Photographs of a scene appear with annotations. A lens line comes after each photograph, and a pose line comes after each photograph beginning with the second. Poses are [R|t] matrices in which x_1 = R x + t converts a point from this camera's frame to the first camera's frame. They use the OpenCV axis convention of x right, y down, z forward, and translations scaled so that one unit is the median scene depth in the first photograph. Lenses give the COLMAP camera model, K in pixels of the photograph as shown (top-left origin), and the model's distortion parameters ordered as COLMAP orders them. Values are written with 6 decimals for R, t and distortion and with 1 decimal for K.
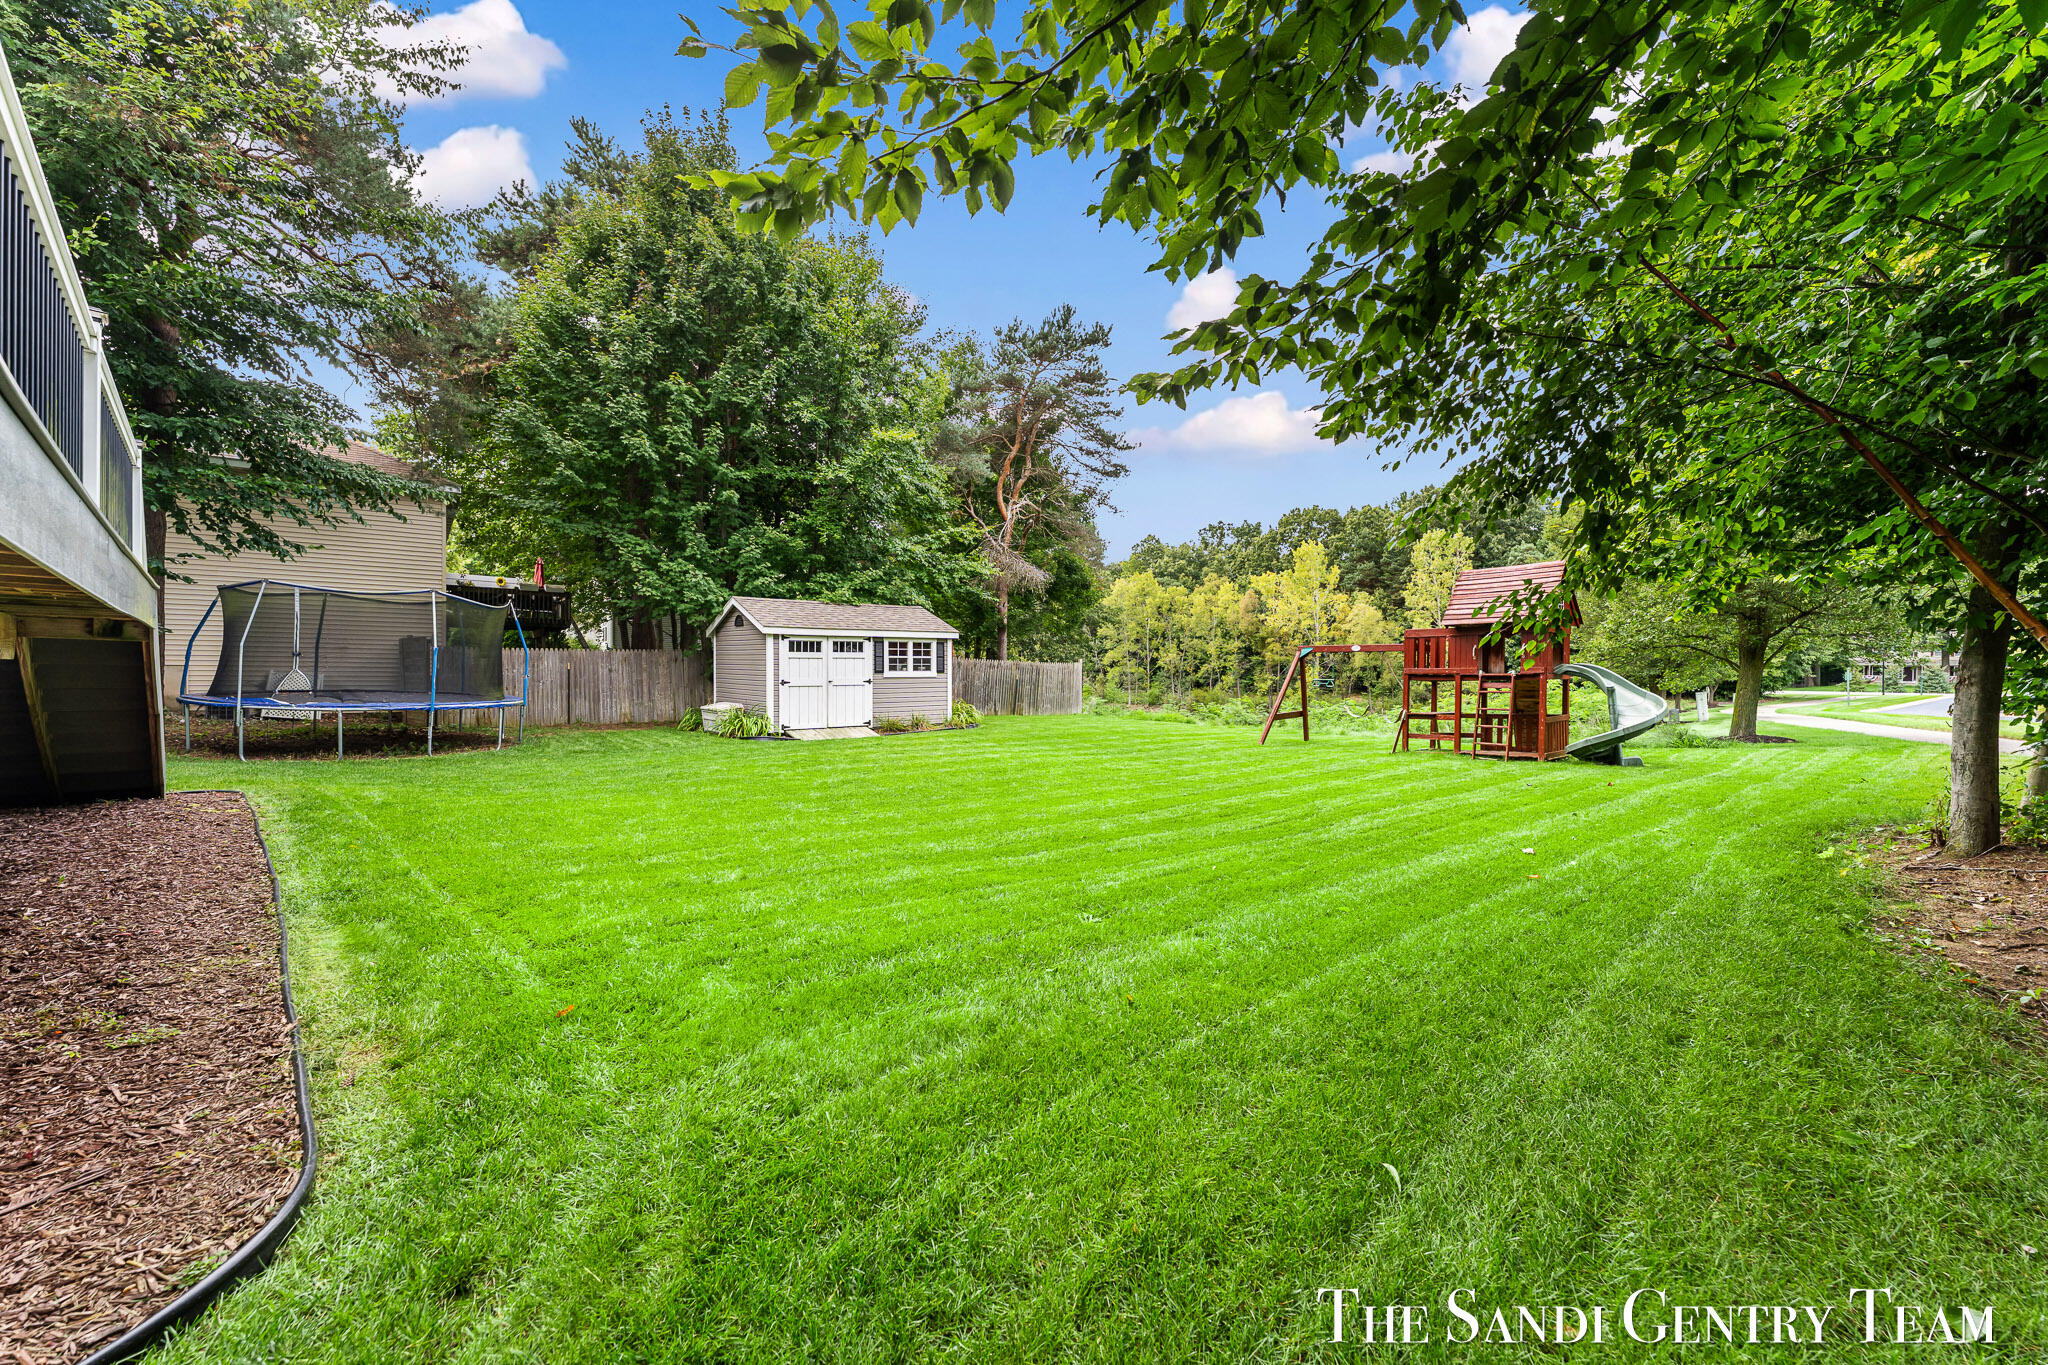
lens RADIAL K [[825.7, 0, 1035.5], [0, 825.7, 683.2], [0, 0, 1]] dist [-0.010744, -0.000390]
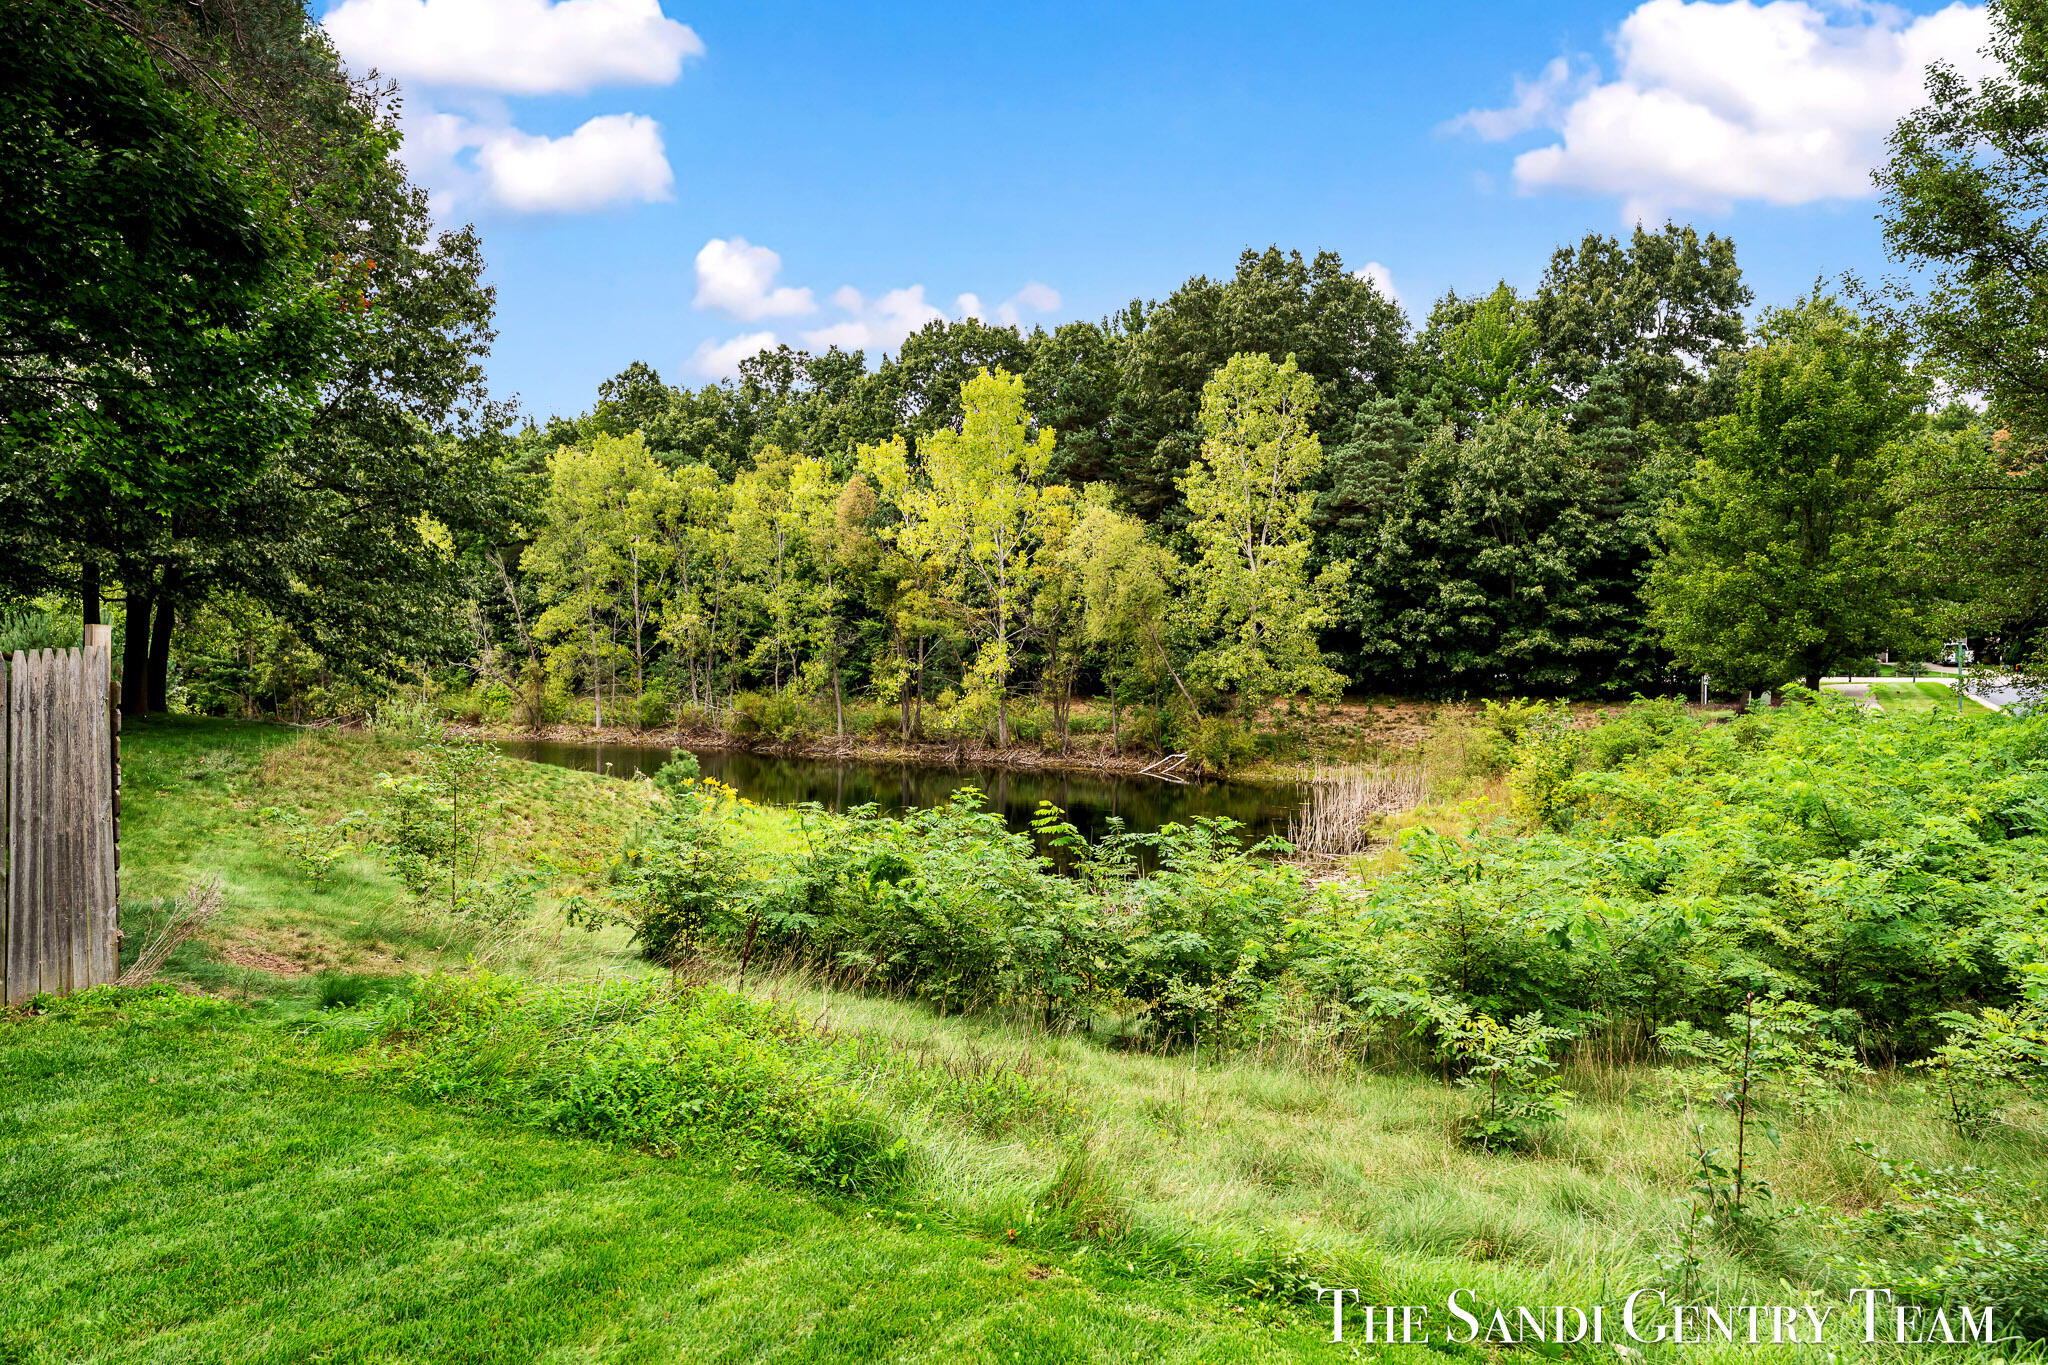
lens RADIAL K [[1433.0, 0, 965.2], [0, 1433.0, 724.5], [0, 0, 1]] dist [0.010032, -0.020084]
pose [[0.938057, -0.025778, 0.345520, 0.035222], [0.012168, 0.999064, 0.041502, -0.006443], [-0.346267, -0.034727, 0.937493, 0.220675]]
